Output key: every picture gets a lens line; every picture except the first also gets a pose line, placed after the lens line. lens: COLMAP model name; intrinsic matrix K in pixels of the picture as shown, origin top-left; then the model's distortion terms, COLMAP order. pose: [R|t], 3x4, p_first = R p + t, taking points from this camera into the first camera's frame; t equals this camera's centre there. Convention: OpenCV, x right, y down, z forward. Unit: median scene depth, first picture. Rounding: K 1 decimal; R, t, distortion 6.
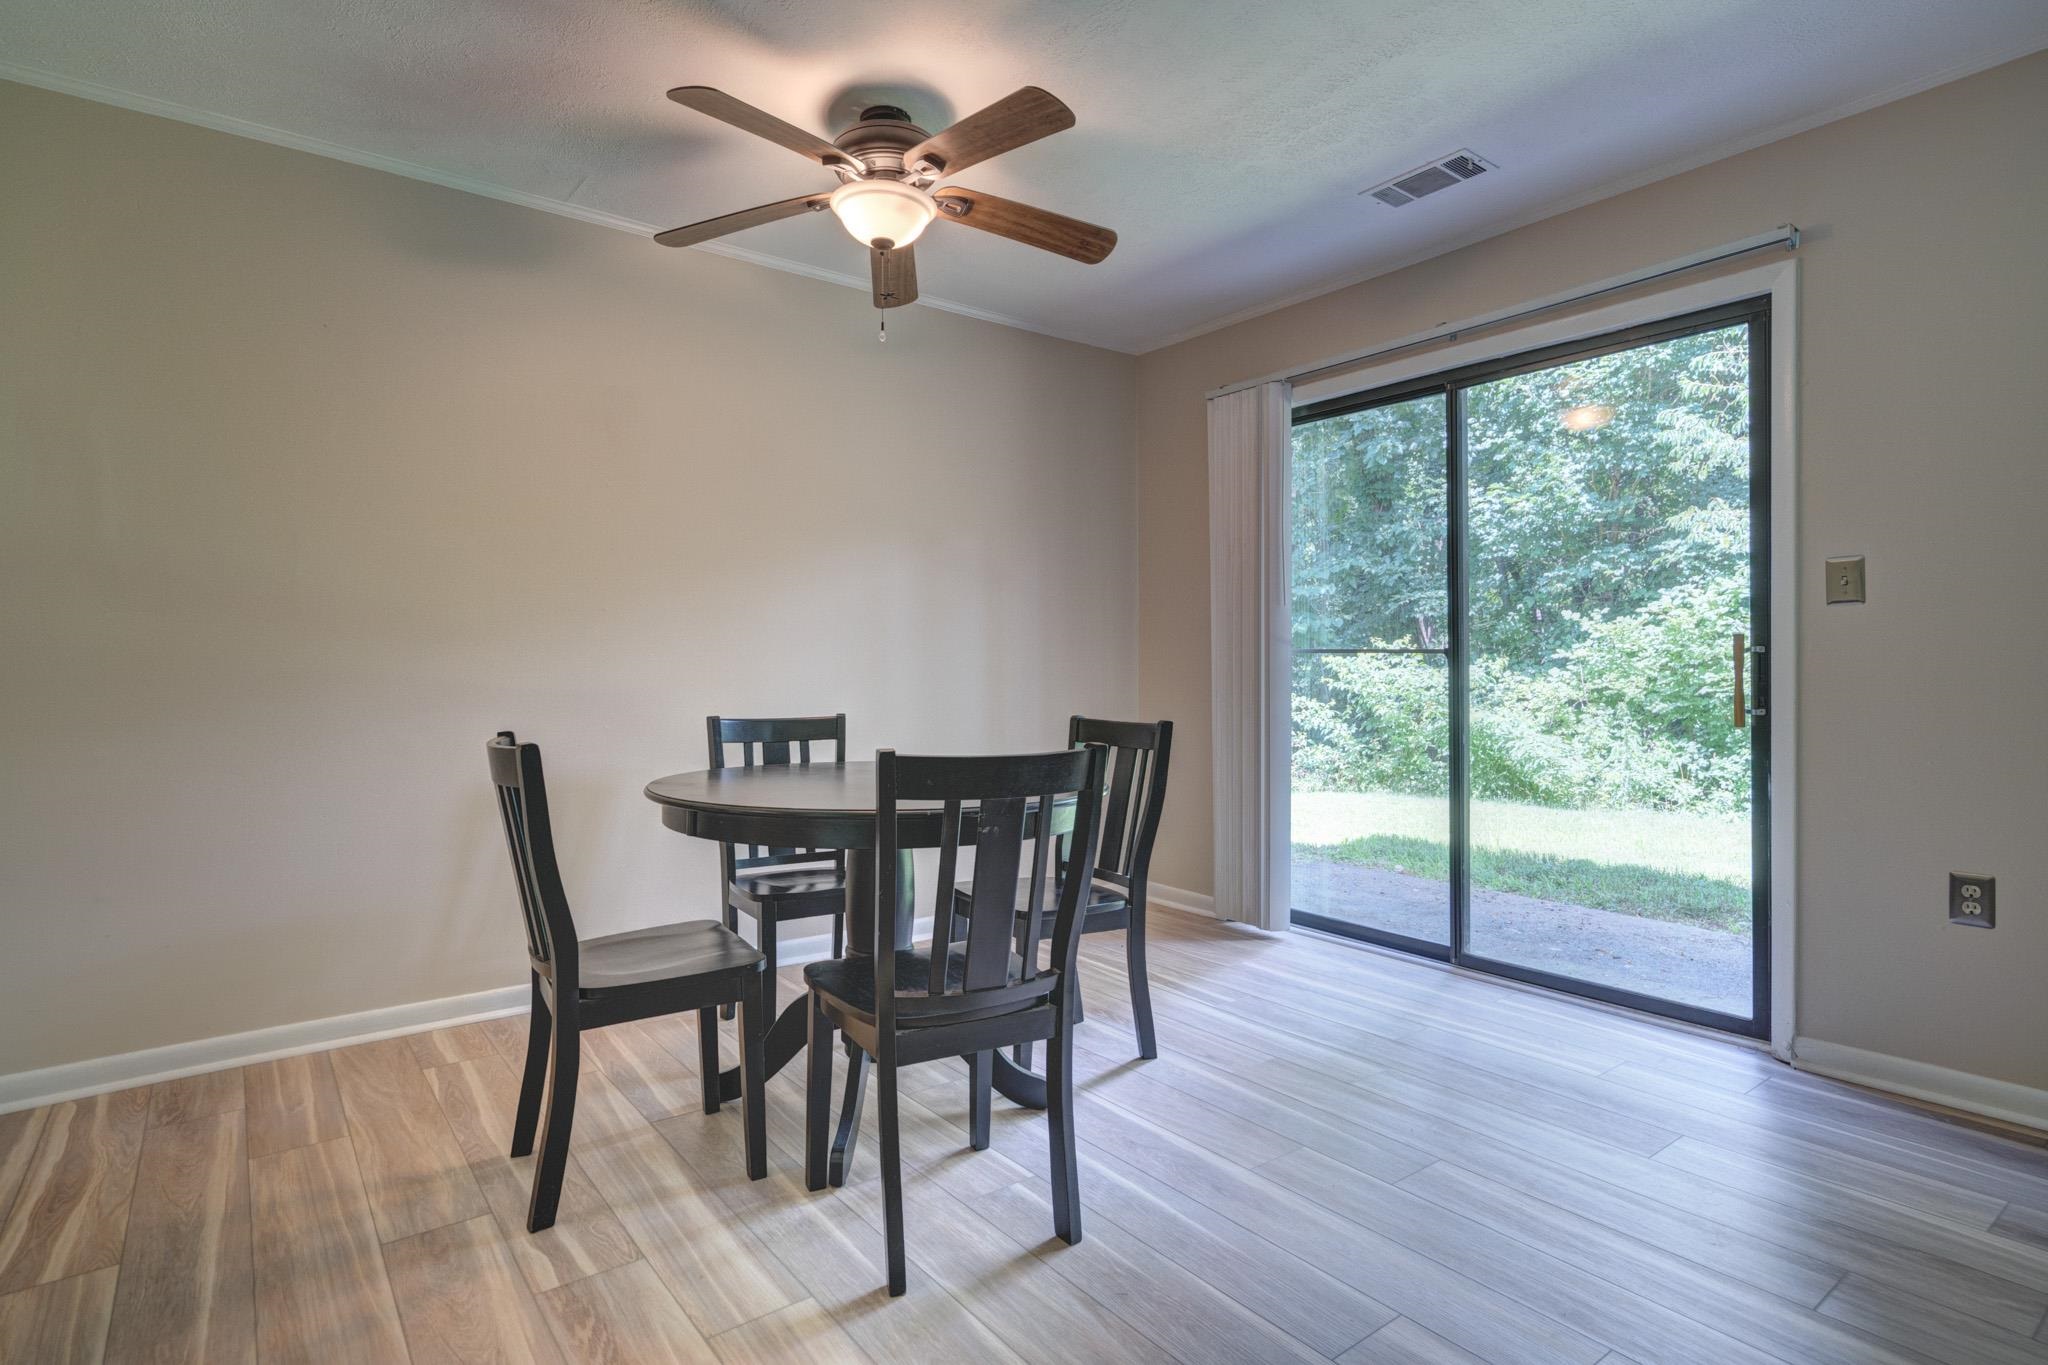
lens RADIAL K [[1042.1, 0, 1021.6], [0, 1042.1, 670.3], [0, 0, 1]] dist [-0.001010, 0.003717]
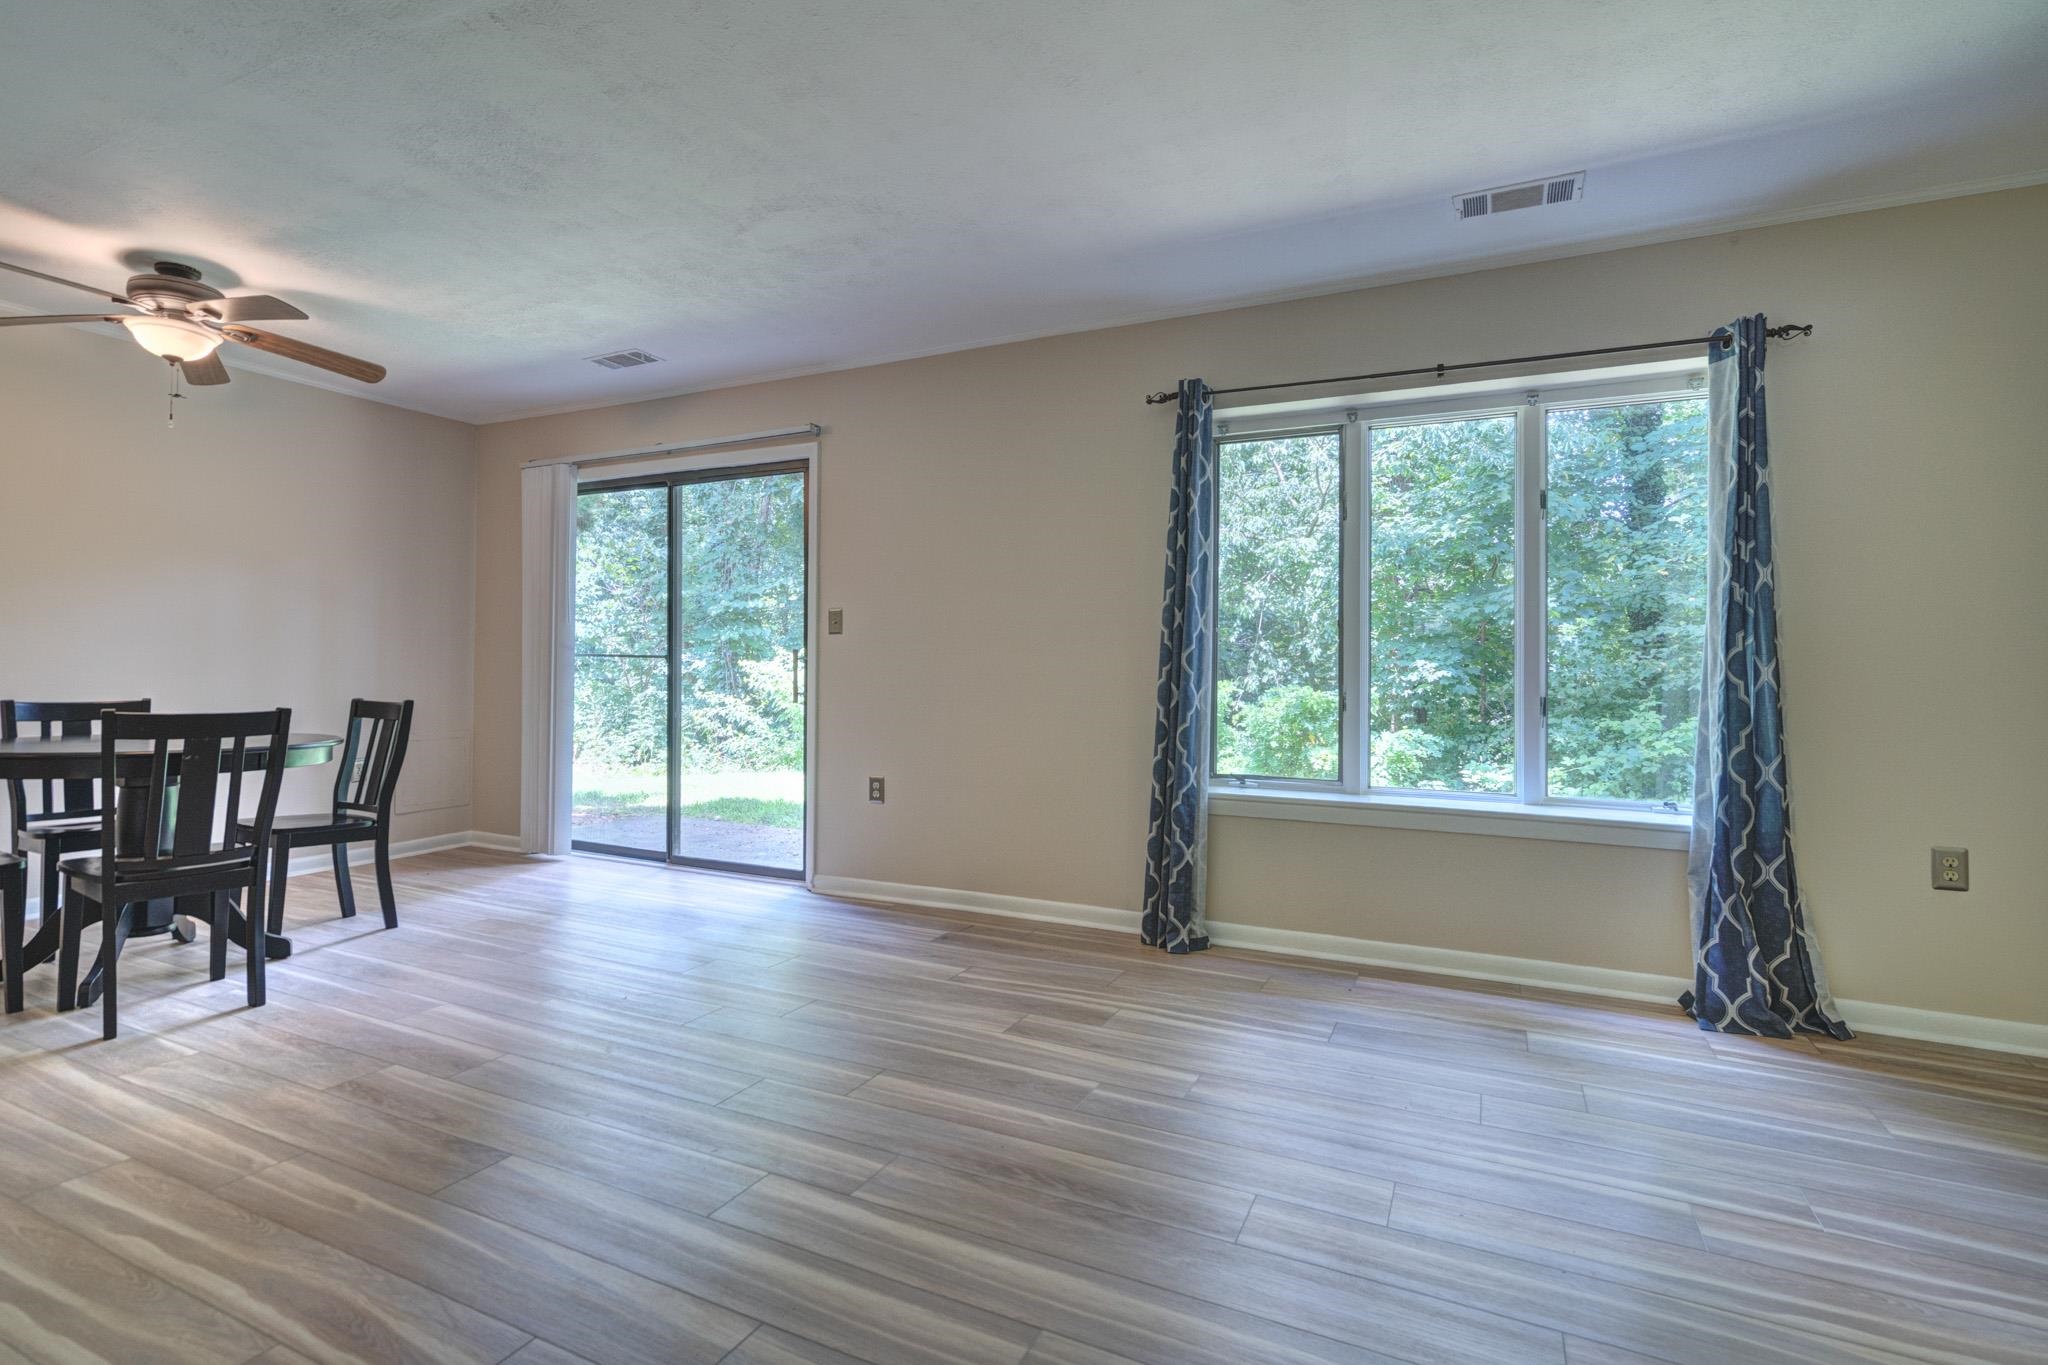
lens RADIAL K [[987.9, 0, 1011.4], [0, 987.9, 652.5], [0, 0, 1]] dist [-0.003556, 0.005751]
pose [[0.897479, 0.017947, 0.440692, 0.244910], [-0.008545, 0.999692, -0.023311, 0.005416], [-0.440974, 0.017155, 0.897356, -0.557584]]
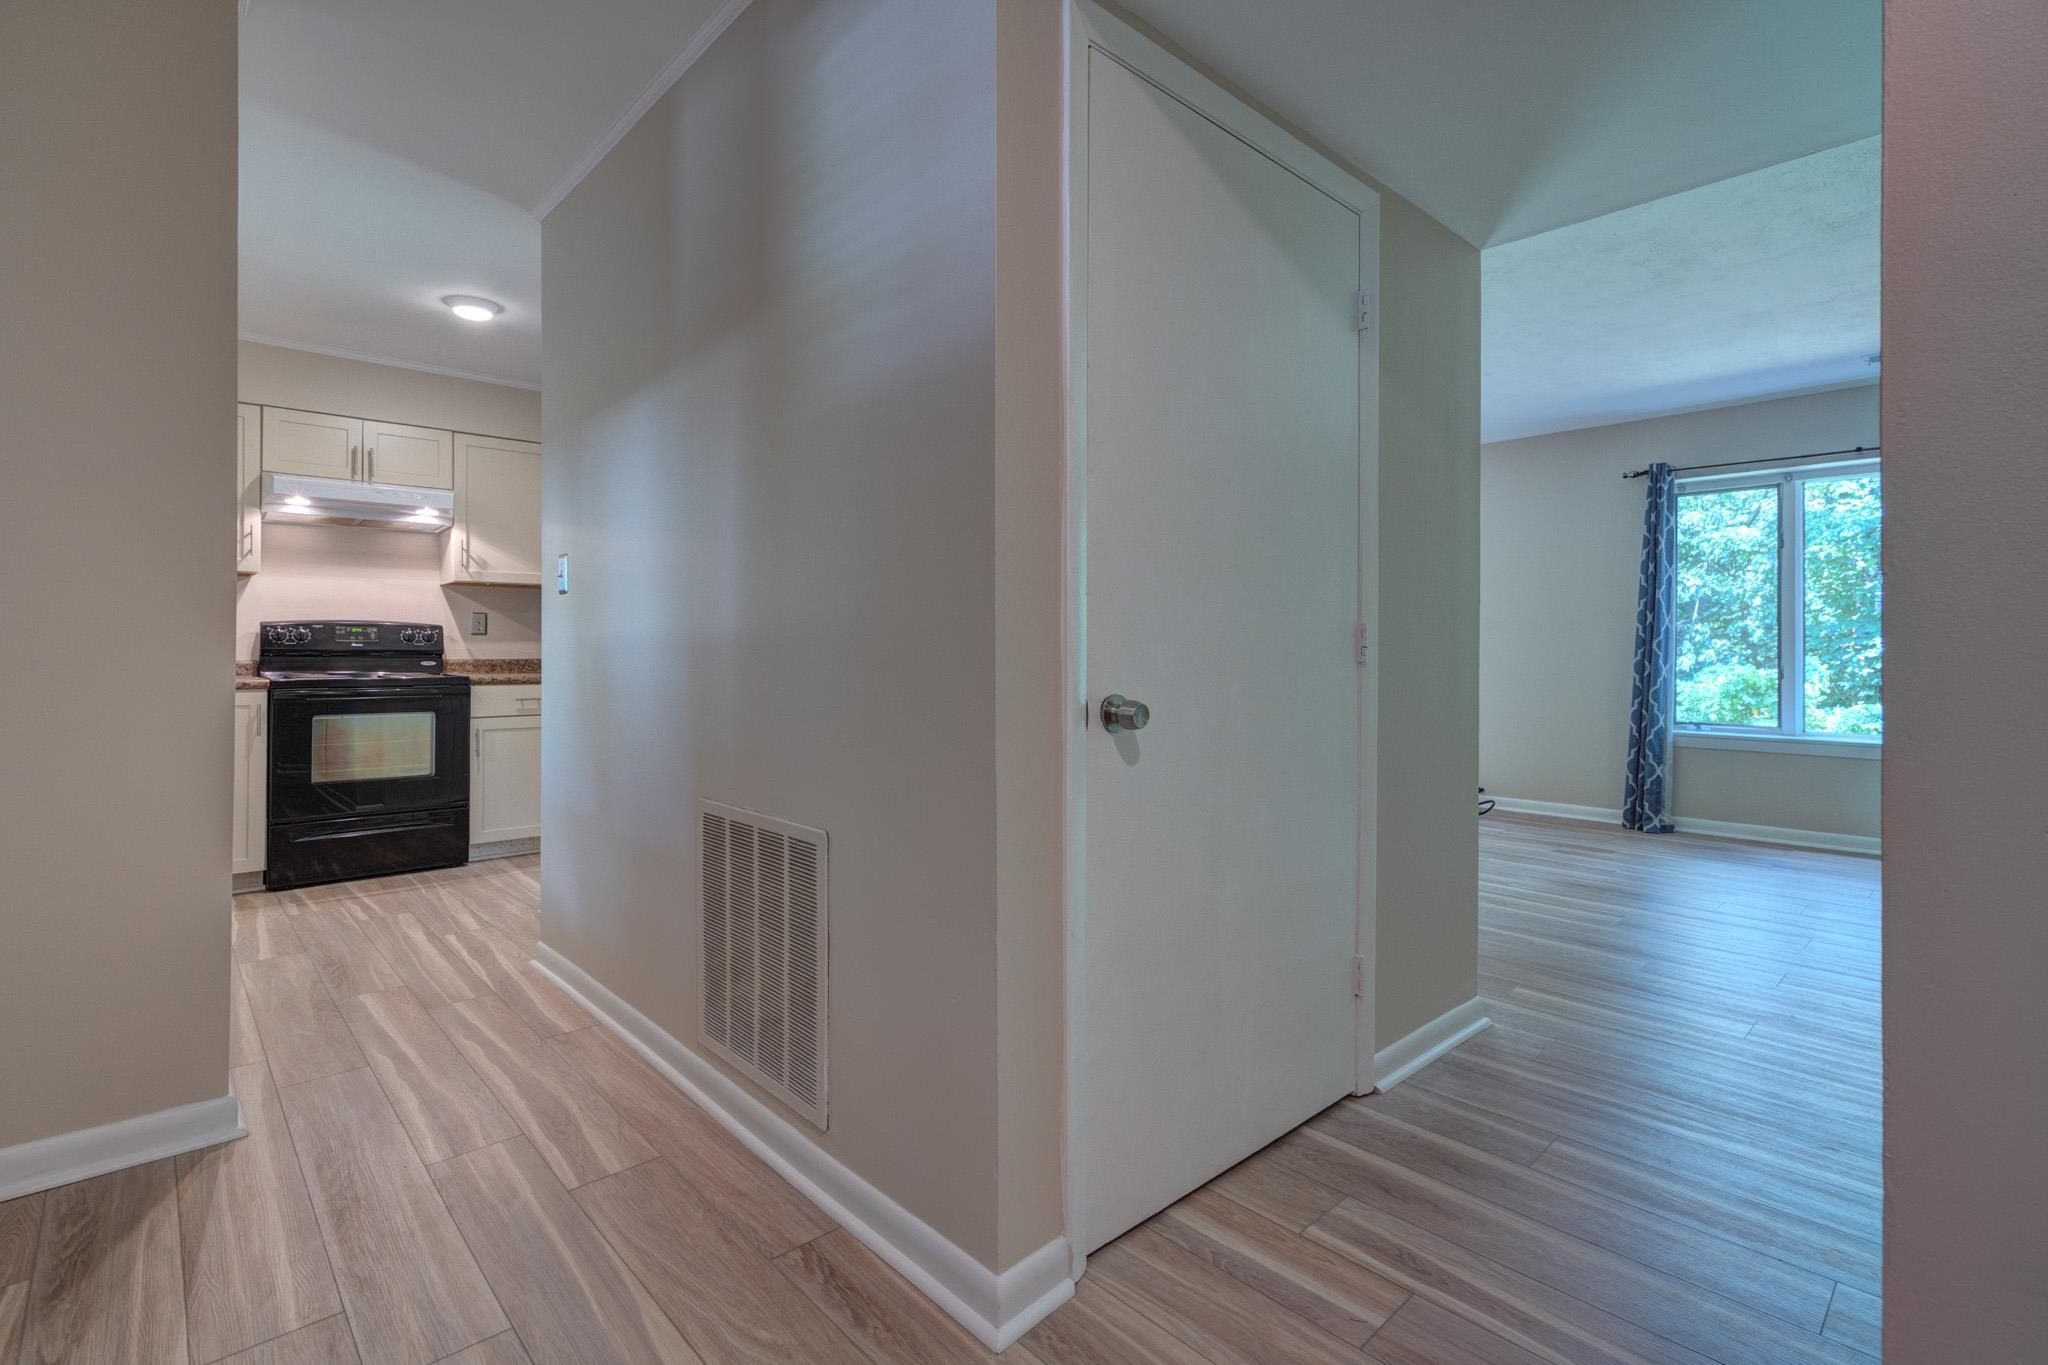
lens RADIAL K [[987.9, 0, 986.6], [0, 987.9, 649.5], [0, 0, 1]] dist [-0.003556, 0.005751]
pose [[0.995794, 0.002967, 0.091568, -0.411985], [-0.002345, 0.999973, -0.006900, 0.007946], [-0.091586, 0.006656, 0.995775, -1.257639]]
